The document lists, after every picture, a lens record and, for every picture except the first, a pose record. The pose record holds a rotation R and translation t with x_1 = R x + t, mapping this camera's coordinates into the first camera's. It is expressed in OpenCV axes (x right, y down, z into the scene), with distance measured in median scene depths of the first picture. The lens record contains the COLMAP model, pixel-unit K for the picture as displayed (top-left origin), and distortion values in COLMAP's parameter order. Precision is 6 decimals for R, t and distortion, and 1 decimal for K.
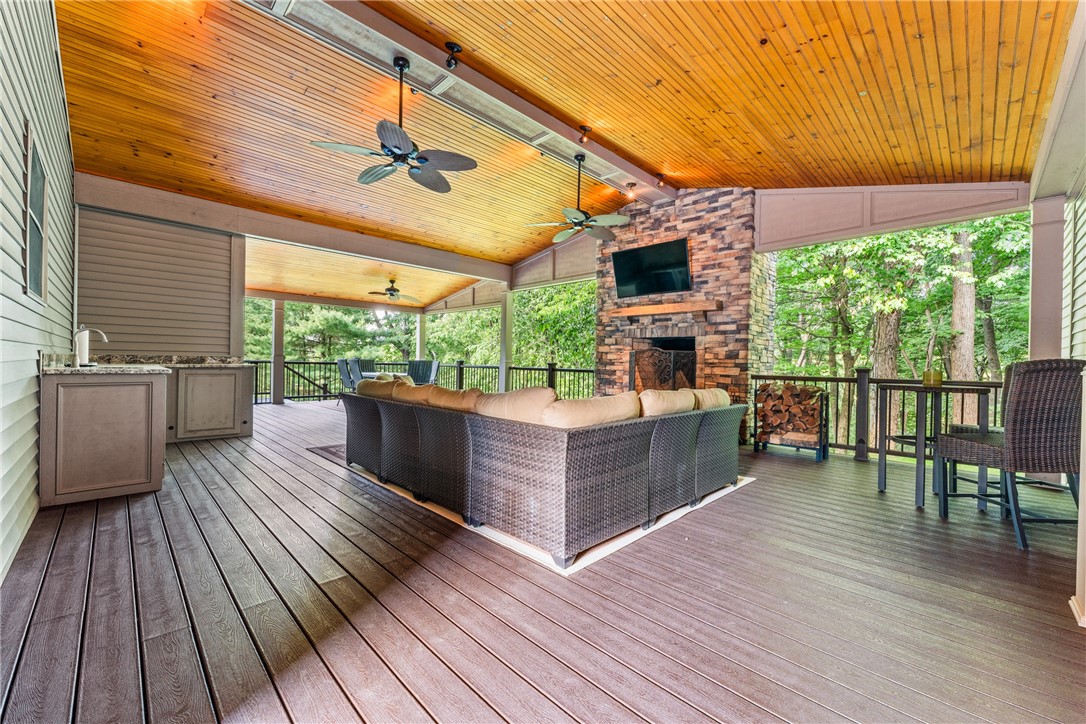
lens RADIAL K [[433.6, 0, 545.9], [0, 433.6, 360.7], [0, 0, 1]] dist [0.002593, -0.000893]
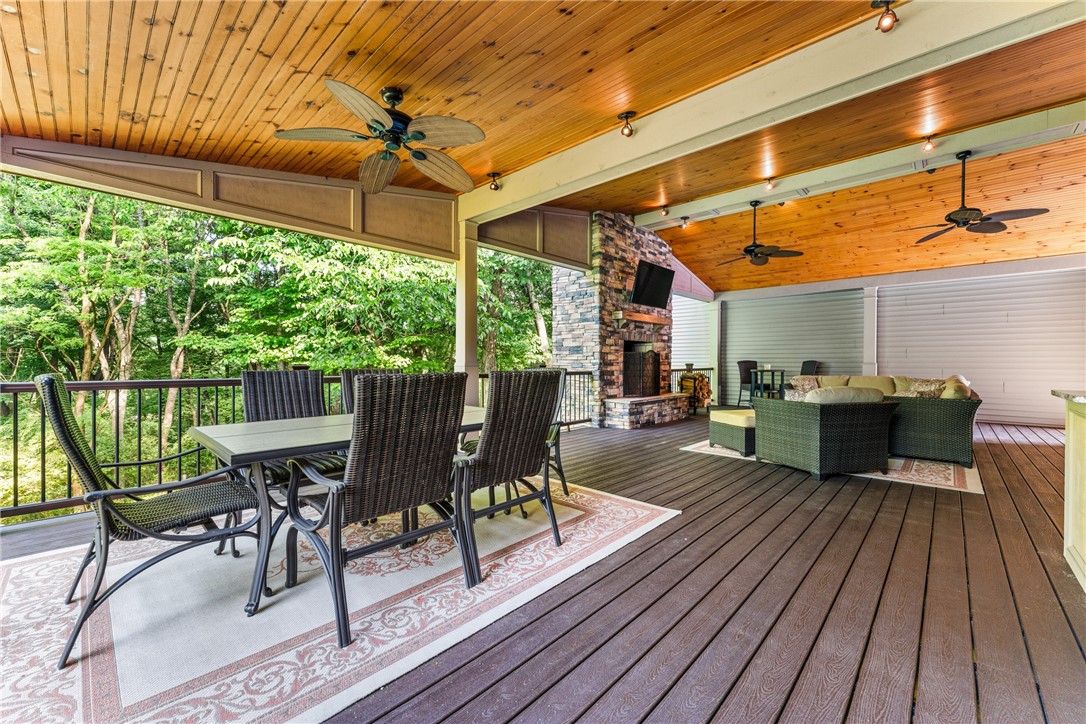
lens RADIAL K [[433.6, 0, 544.2], [0, 433.6, 362.8], [0, 0, 1]] dist [0.002593, -0.000893]
pose [[-0.037269, -0.014379, 0.999202, -0.644137], [0.002905, 0.999891, 0.014497, -0.008914], [-0.999301, 0.003443, -0.037223, 0.913793]]
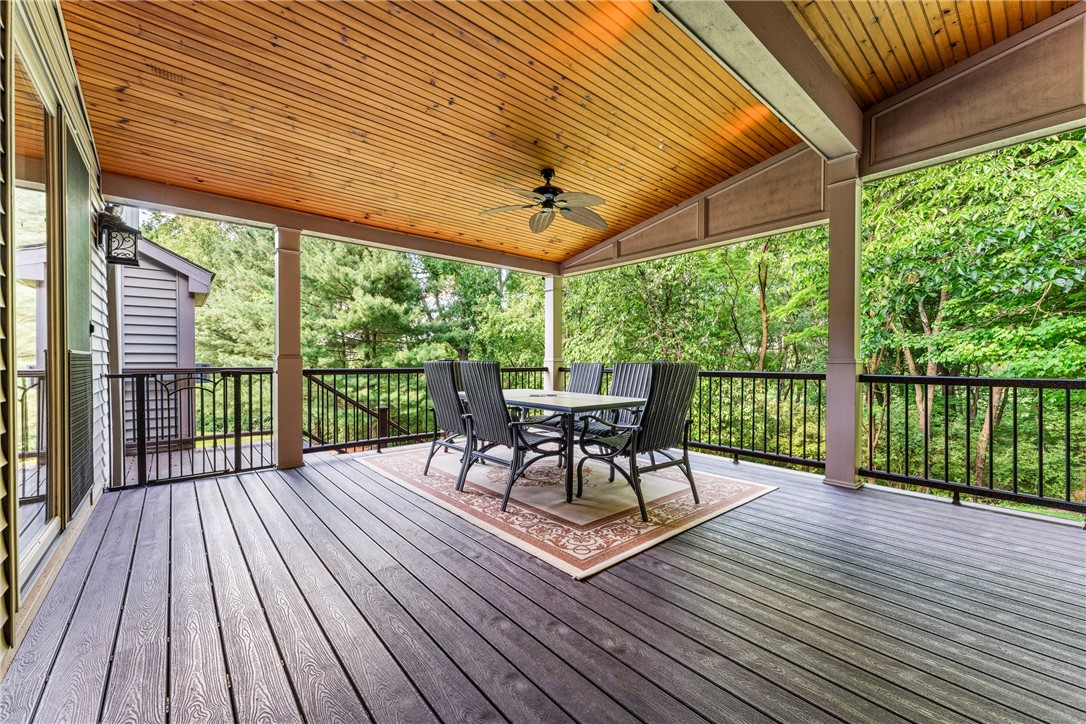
lens RADIAL K [[433.6, 0, 542.6], [0, 433.6, 361.4], [0, 0, 1]] dist [0.002593, -0.000893]
pose [[0.996950, -0.013662, -0.076834, -0.325493], [0.013809, 0.999904, 0.001390, -0.003004], [0.076808, -0.002446, 0.997043, 0.579638]]
